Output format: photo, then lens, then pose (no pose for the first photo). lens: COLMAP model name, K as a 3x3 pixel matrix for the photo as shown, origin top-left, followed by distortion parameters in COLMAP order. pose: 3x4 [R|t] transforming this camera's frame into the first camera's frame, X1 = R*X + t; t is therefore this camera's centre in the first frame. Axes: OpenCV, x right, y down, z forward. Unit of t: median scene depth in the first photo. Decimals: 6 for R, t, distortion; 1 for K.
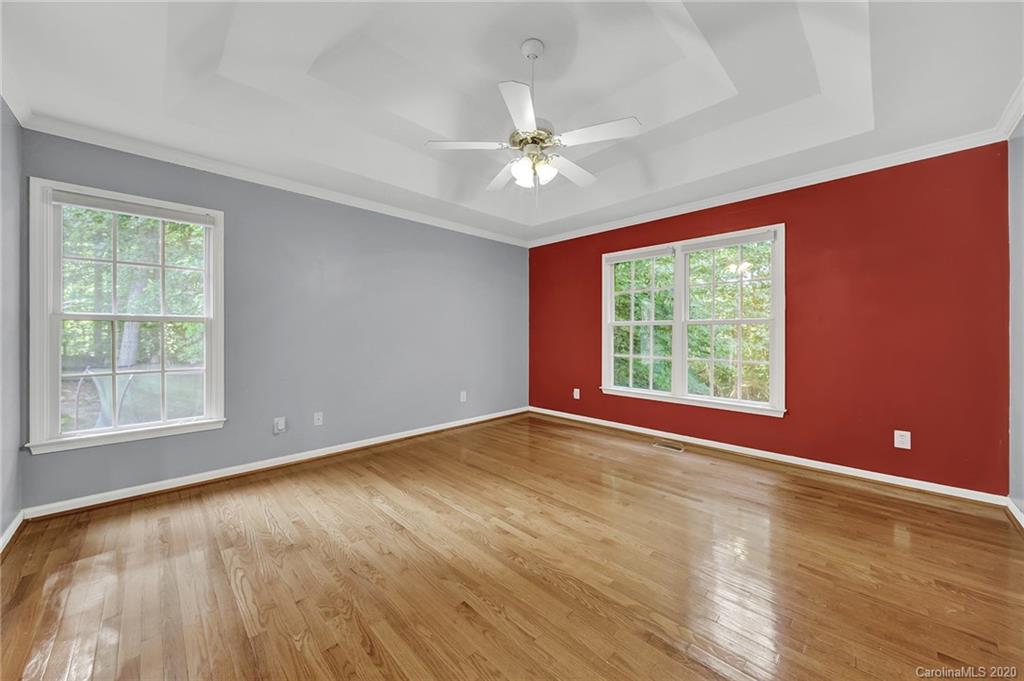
lens RADIAL K [[366.4, 0, 508.6], [0, 366.4, 335.1], [0, 0, 1]] dist [0.000926, -0.001508]
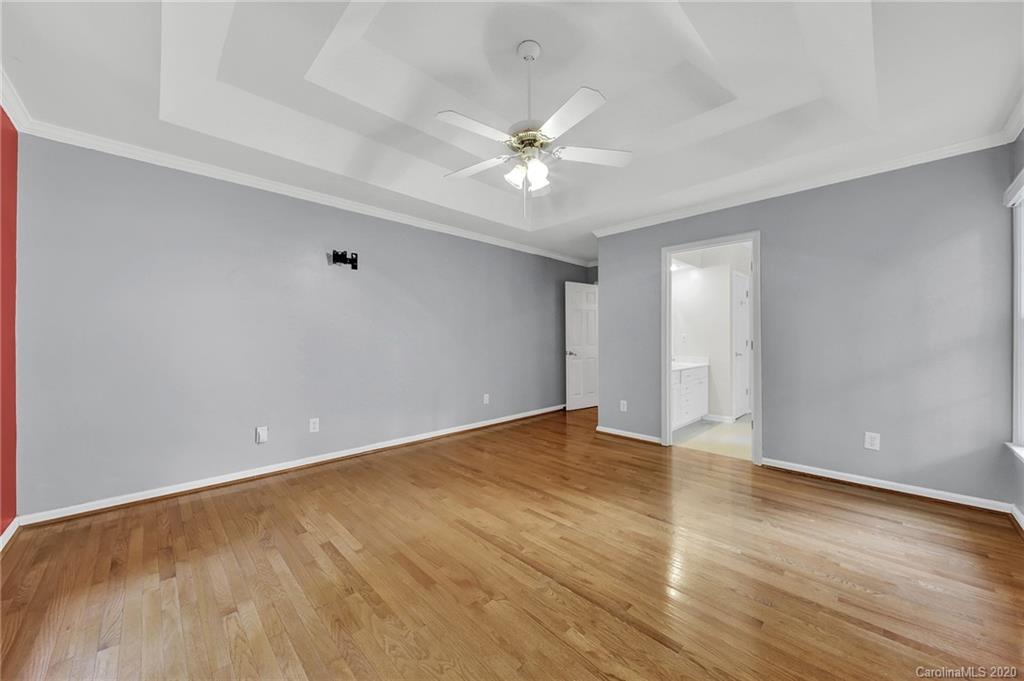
lens RADIAL K [[366.4, 0, 510.8], [0, 366.4, 336.4], [0, 0, 1]] dist [0.000926, -0.001508]
pose [[-0.999992, 0.002981, 0.002815, 0.099908], [0.002975, 0.999993, -0.002058, -0.008623], [-0.002822, -0.002050, -0.999994, 1.743403]]
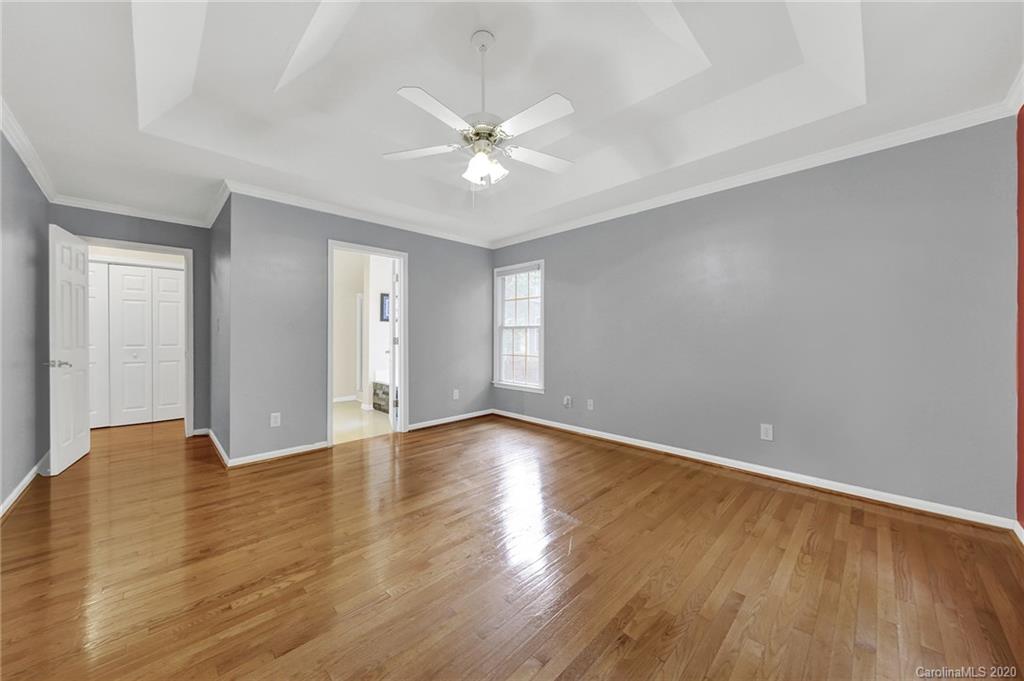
lens RADIAL K [[366.4, 0, 510.5], [0, 366.4, 339.2], [0, 0, 1]] dist [0.000926, -0.001508]
pose [[0.002629, 0.011129, -0.999935, 0.906596], [-0.002881, 0.999934, 0.011122, -0.004411], [0.999992, 0.002852, 0.002661, 0.938447]]
